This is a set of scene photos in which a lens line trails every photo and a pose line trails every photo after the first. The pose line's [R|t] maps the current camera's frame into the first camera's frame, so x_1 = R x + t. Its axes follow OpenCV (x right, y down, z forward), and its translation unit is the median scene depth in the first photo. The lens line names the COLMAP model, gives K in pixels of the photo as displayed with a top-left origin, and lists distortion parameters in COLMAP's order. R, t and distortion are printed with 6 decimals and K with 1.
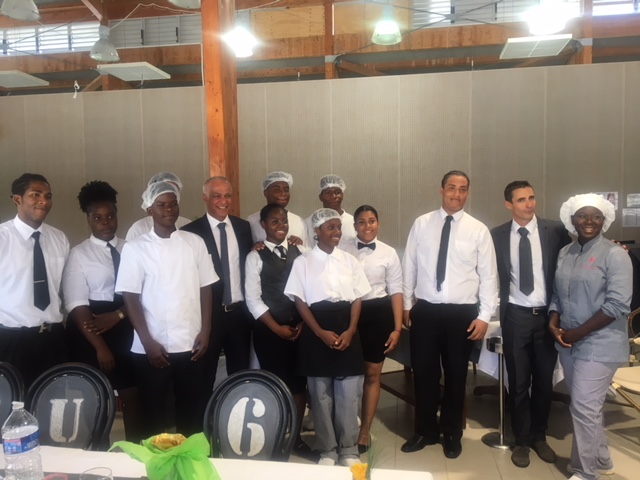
lens RADIAL K [[543.5, 0, 322.4], [0, 543.5, 242.5], [0, 0, 1]] dist [0.064936, -0.074853]
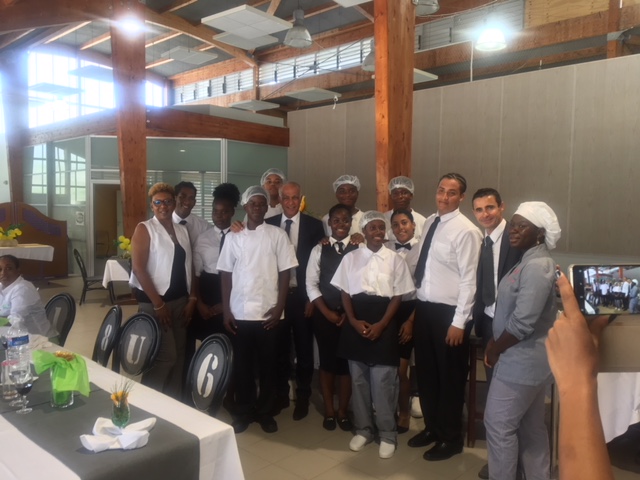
lens RADIAL K [[543.5, 0, 329.0], [0, 543.5, 242.7], [0, 0, 1]] dist [0.064936, -0.074853]
pose [[0.836974, 0.058817, -0.544073, 0.523155], [-0.051219, 0.998263, 0.029124, -0.023842], [0.544841, 0.003491, 0.838532, 0.032383]]
